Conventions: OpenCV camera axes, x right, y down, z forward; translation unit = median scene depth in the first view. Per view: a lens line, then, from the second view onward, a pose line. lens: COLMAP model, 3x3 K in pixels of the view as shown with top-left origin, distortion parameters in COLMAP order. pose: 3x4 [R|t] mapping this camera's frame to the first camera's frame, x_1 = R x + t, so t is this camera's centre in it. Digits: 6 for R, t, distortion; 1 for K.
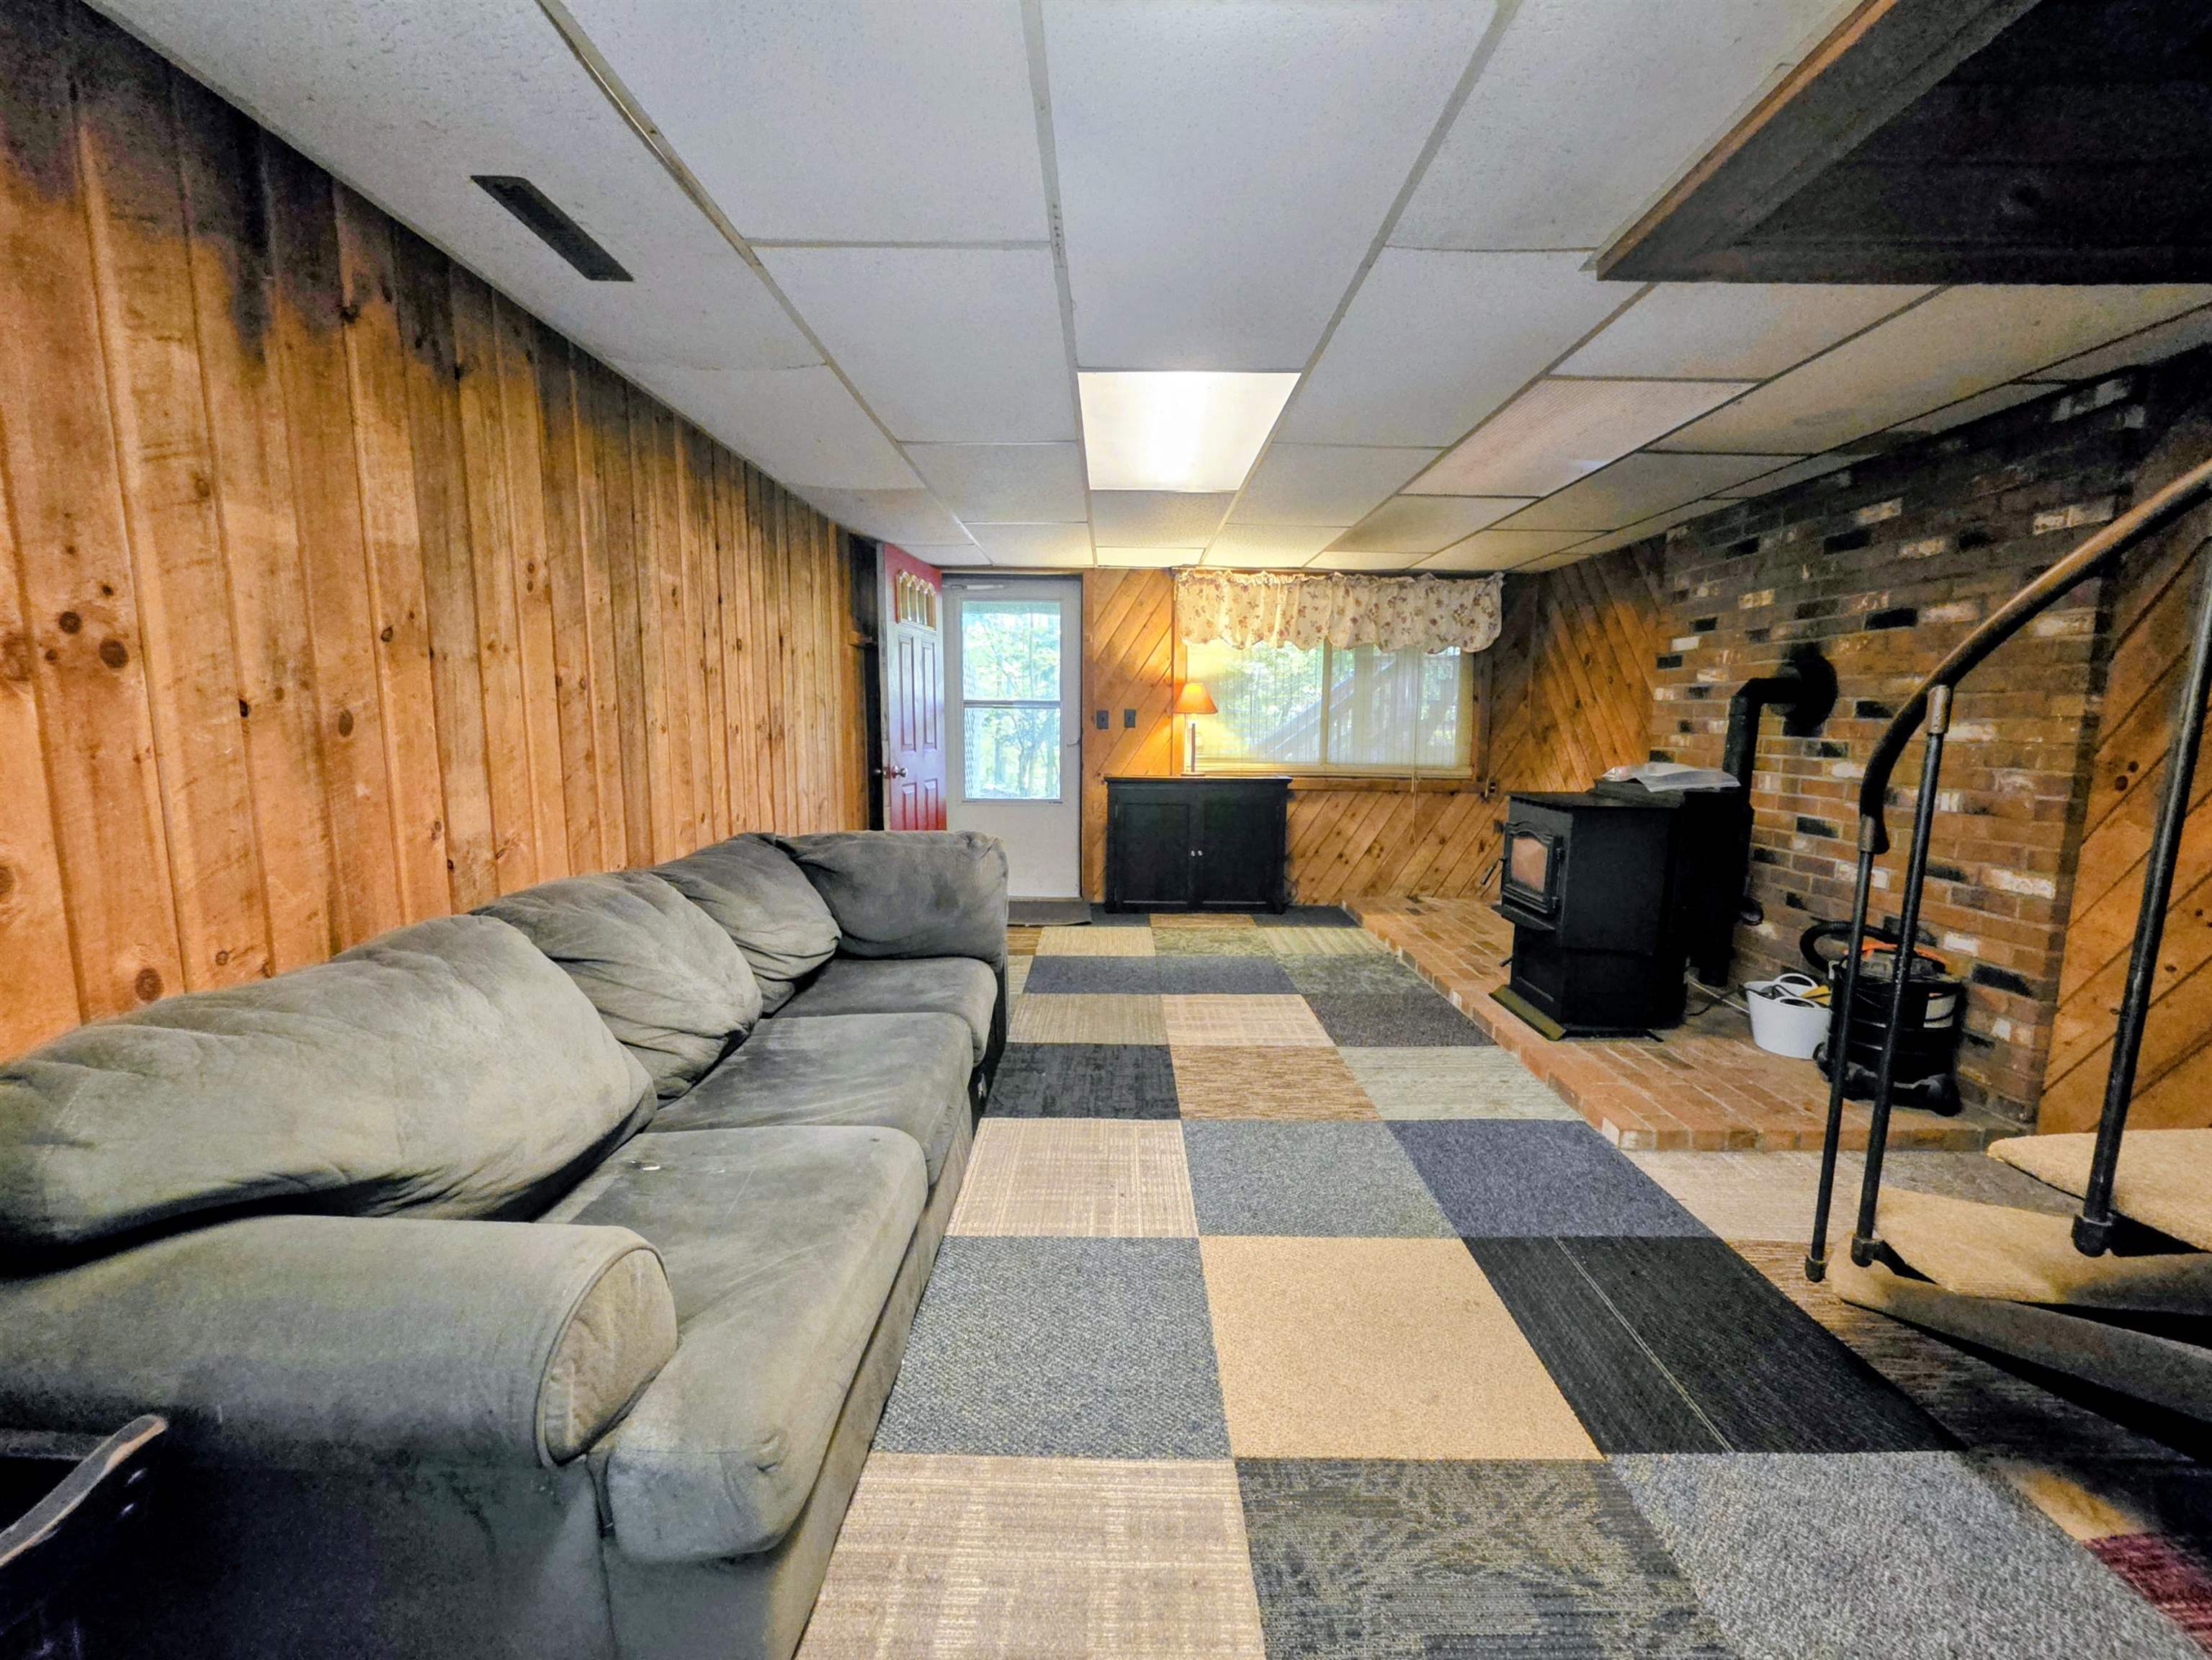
lens RADIAL K [[884.4, 0, 1109.9], [0, 884.4, 837.4], [0, 0, 1]] dist [-0.000781, 0.000285]
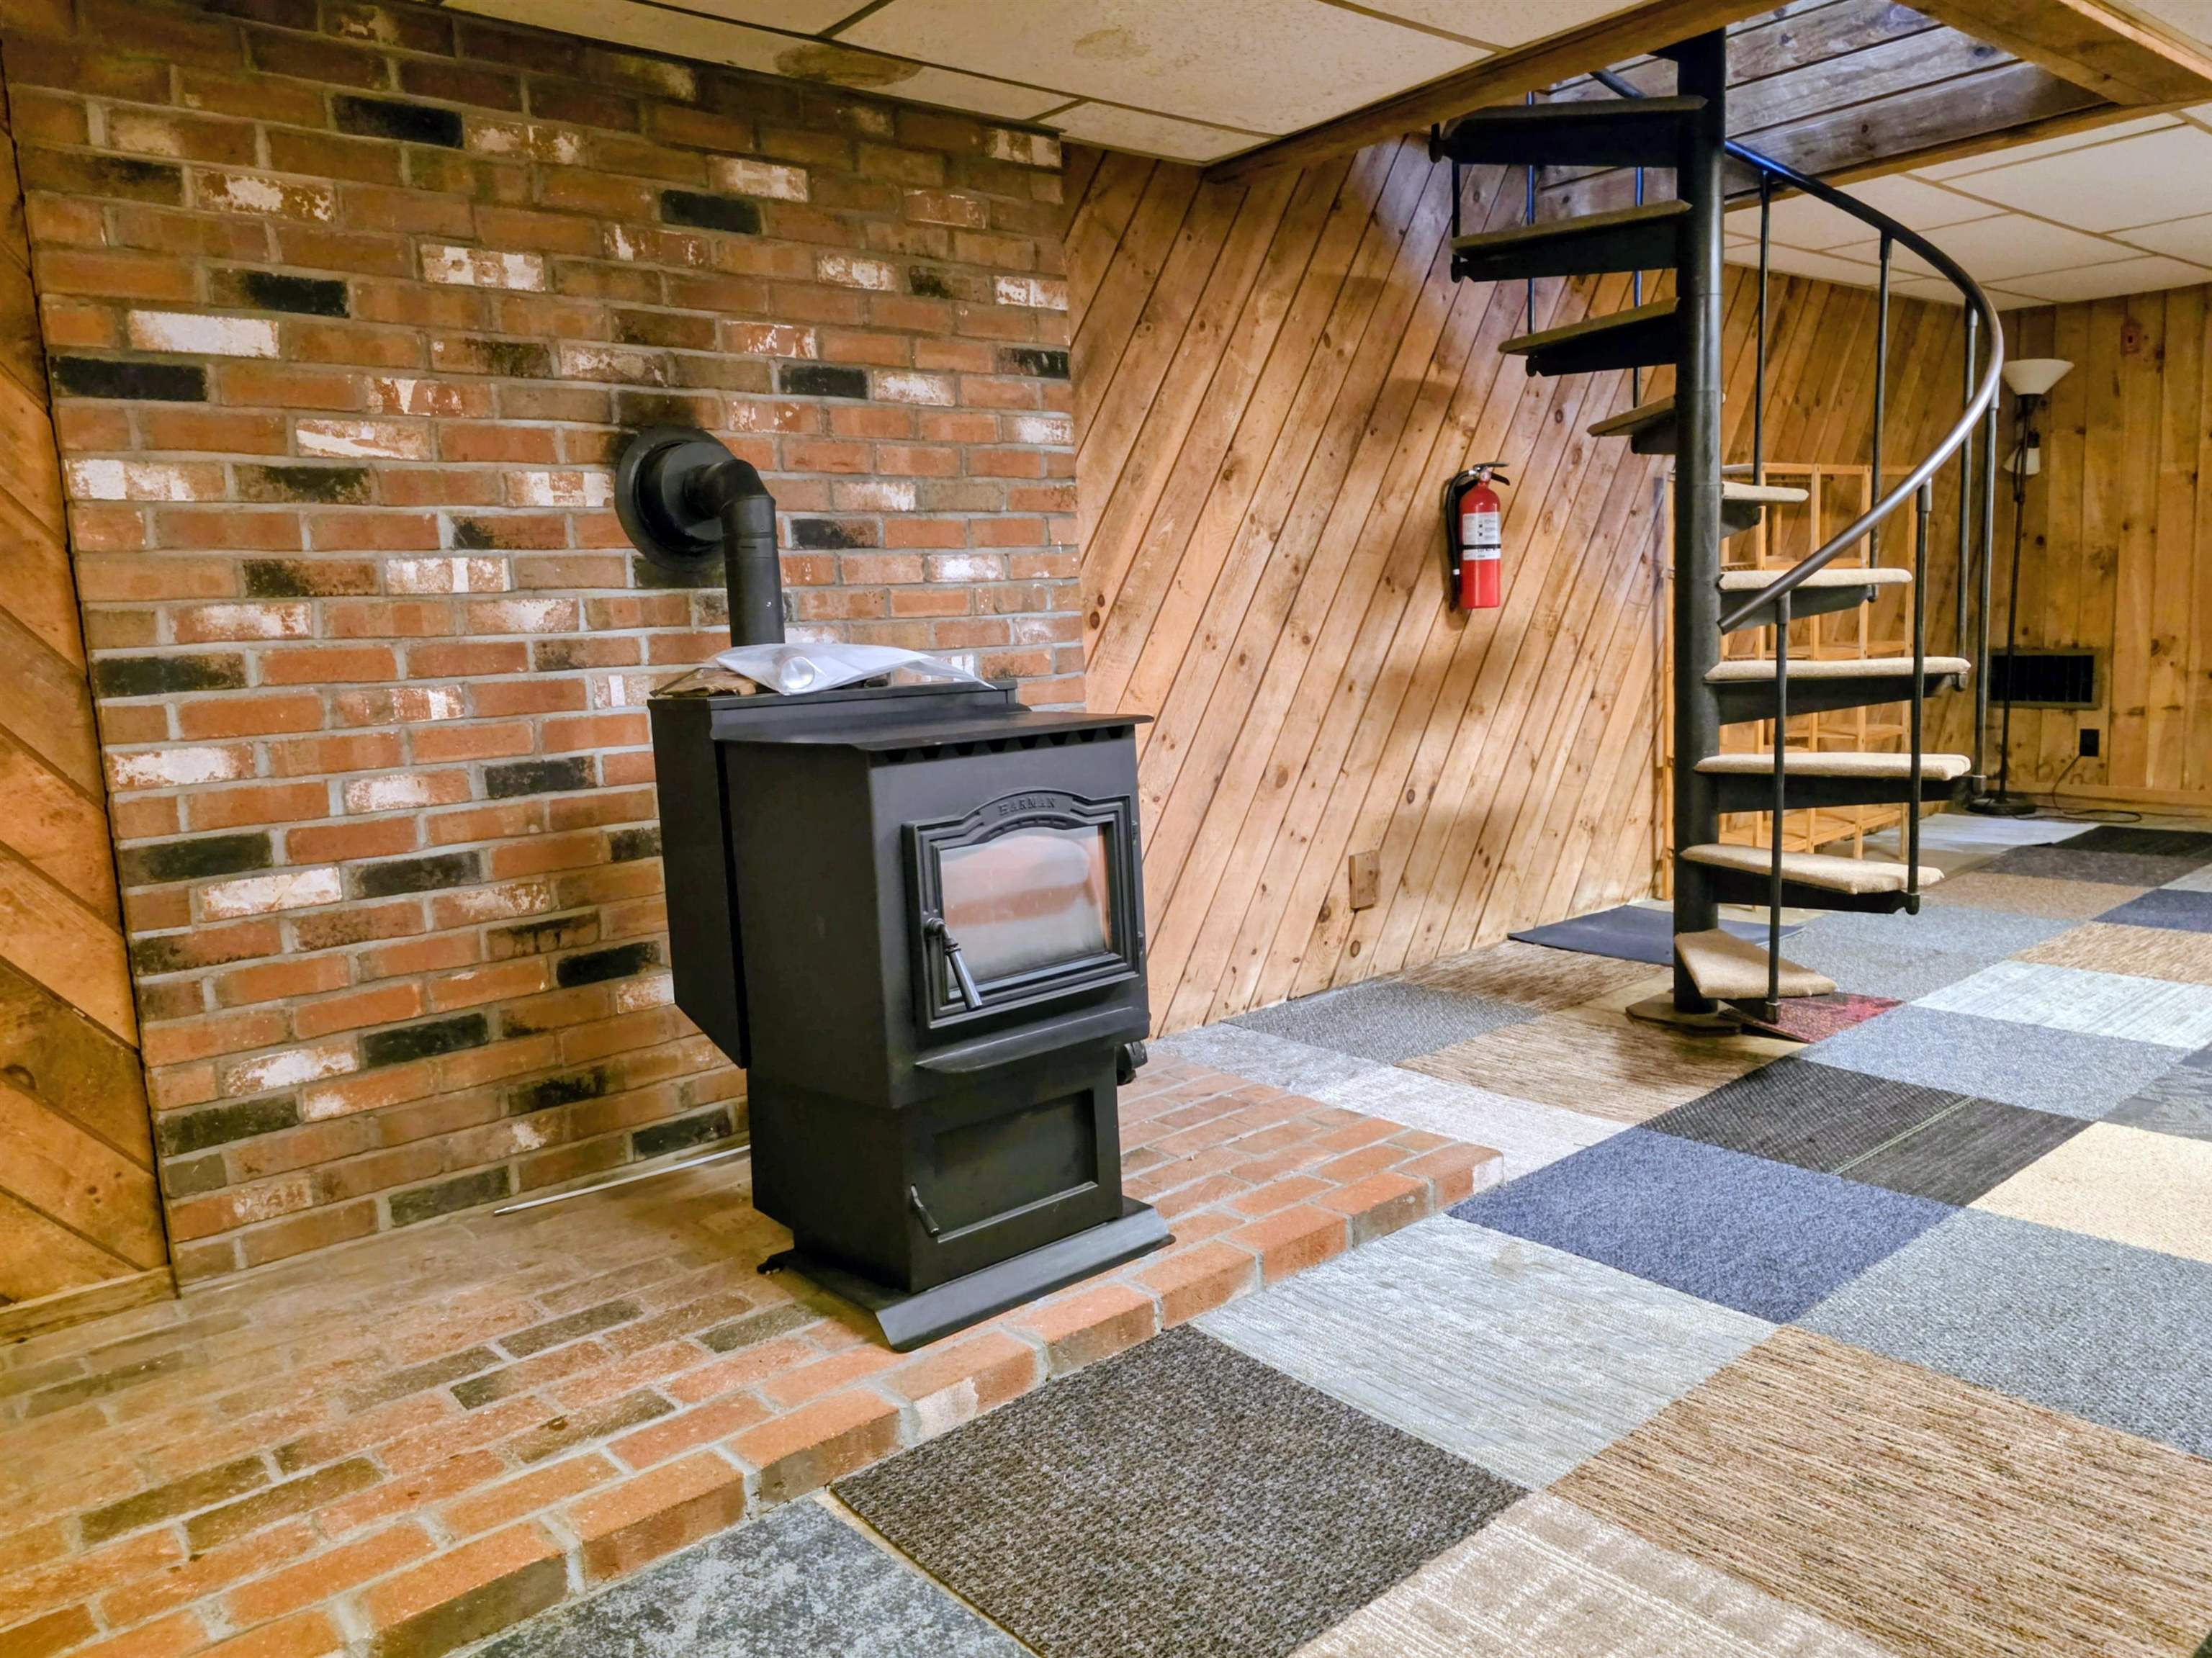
lens RADIAL K [[1542.3, 0, 1071.5], [0, 1542.3, 874.5], [0, 0, 1]] dist [0.008101, -0.005421]
pose [[-0.643742, -0.097798, 0.758967, -0.045495], [0.147738, 0.957258, 0.248657, -0.160594], [-0.750846, 0.272200, -0.601779, 1.572240]]
